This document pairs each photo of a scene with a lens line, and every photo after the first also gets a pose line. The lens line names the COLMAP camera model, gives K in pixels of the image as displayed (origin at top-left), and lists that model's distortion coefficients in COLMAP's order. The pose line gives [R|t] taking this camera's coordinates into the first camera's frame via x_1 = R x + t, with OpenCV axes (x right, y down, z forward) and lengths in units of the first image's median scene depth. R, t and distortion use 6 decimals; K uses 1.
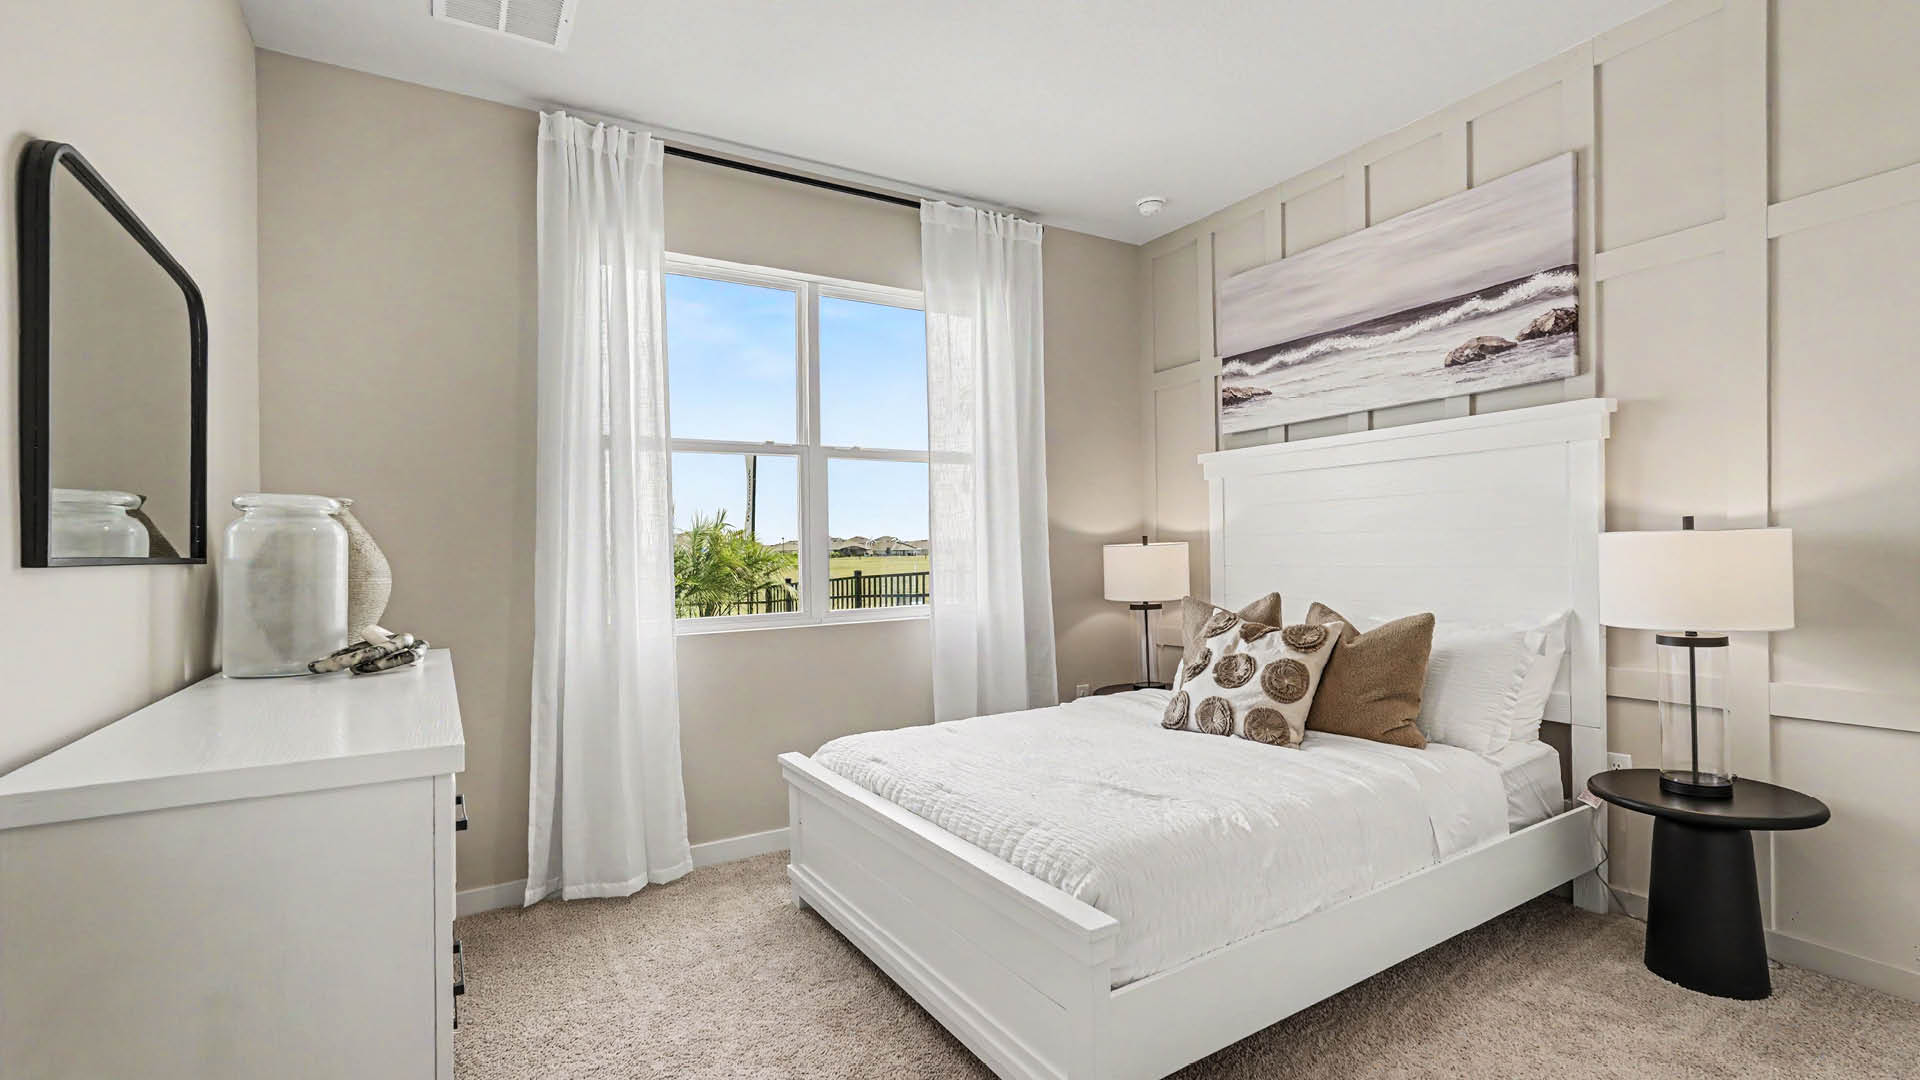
lens RADIAL K [[848.6, 0, 959.5], [0, 848.6, 533.4], [0, 0, 1]] dist [-0.001213, 0.000352]
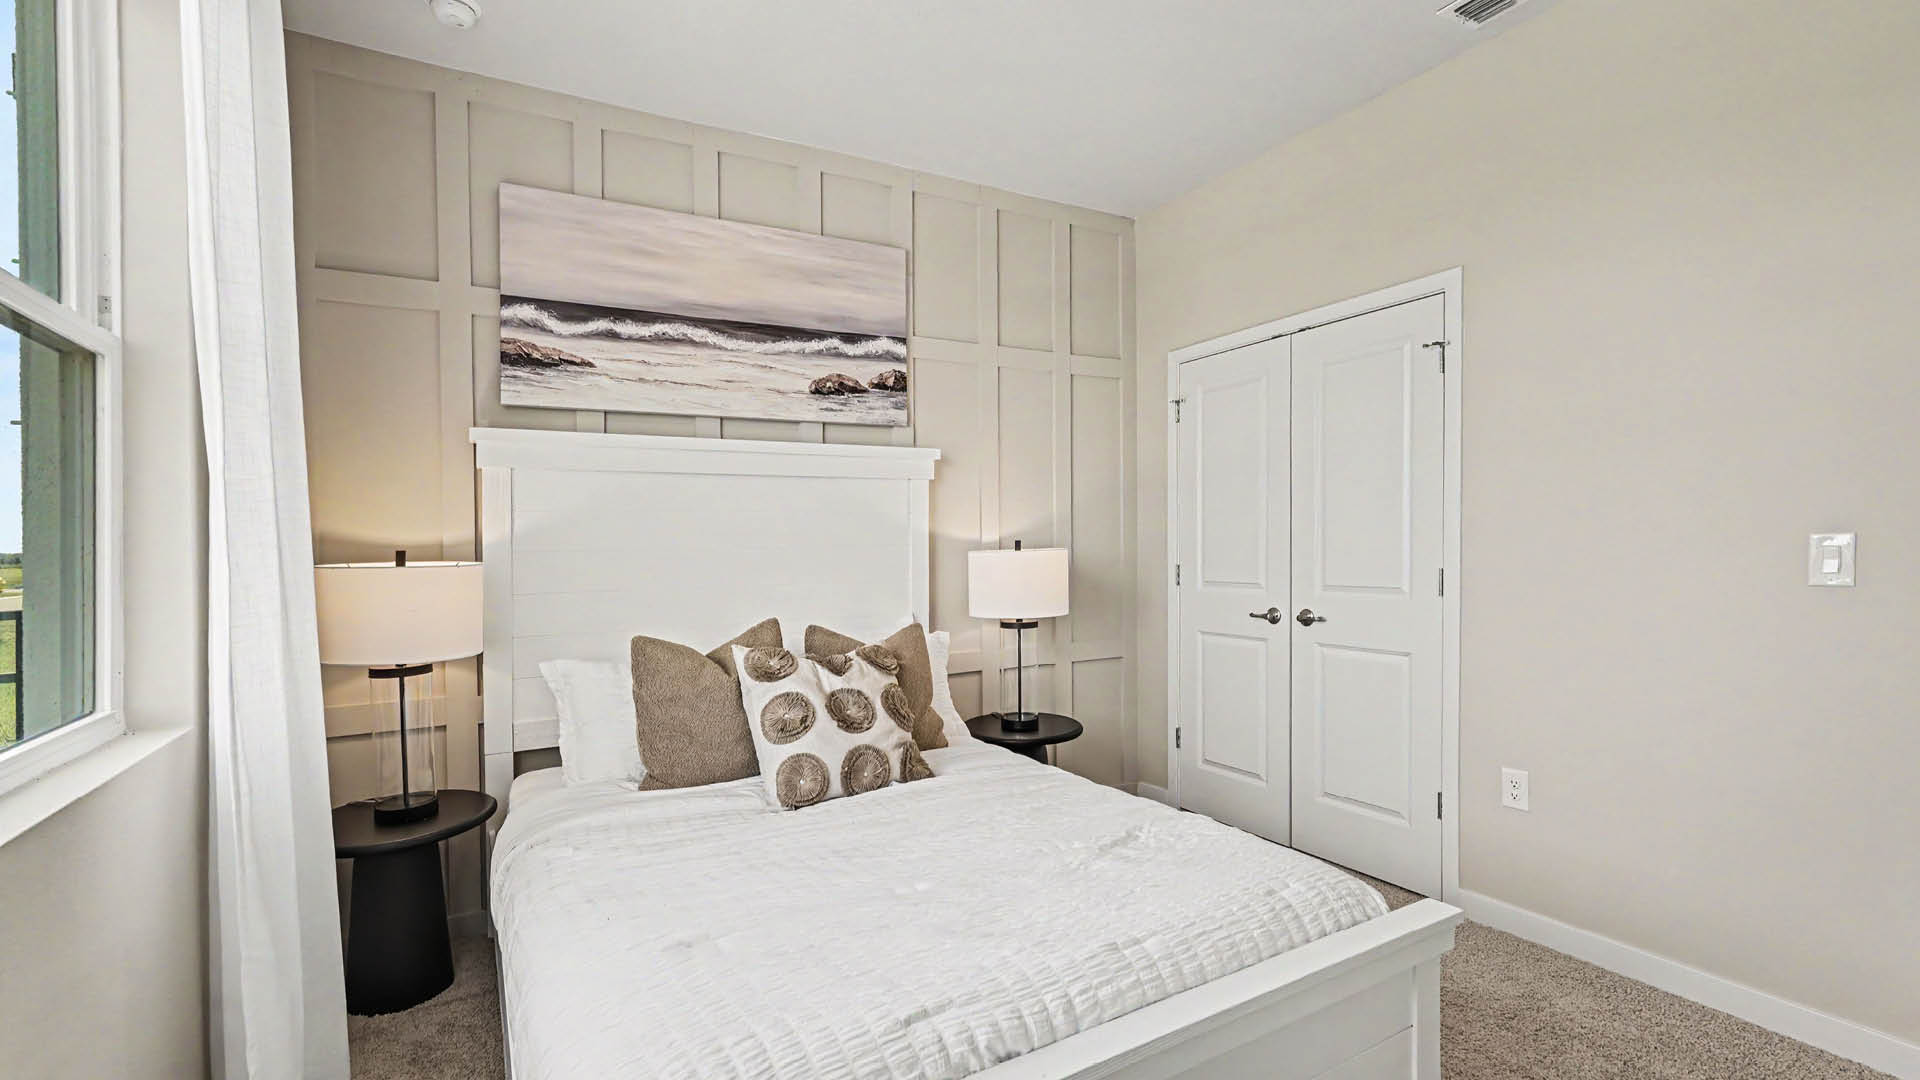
lens RADIAL K [[848.6, 0, 959.5], [0, 848.6, 533.4], [0, 0, 1]] dist [-0.001213, 0.000352]
pose [[0.030901, 0.045373, 0.998492, -0.460065], [0.002995, 0.998960, -0.045487, 0.025073], [-0.999518, 0.004396, 0.030733, 0.789862]]
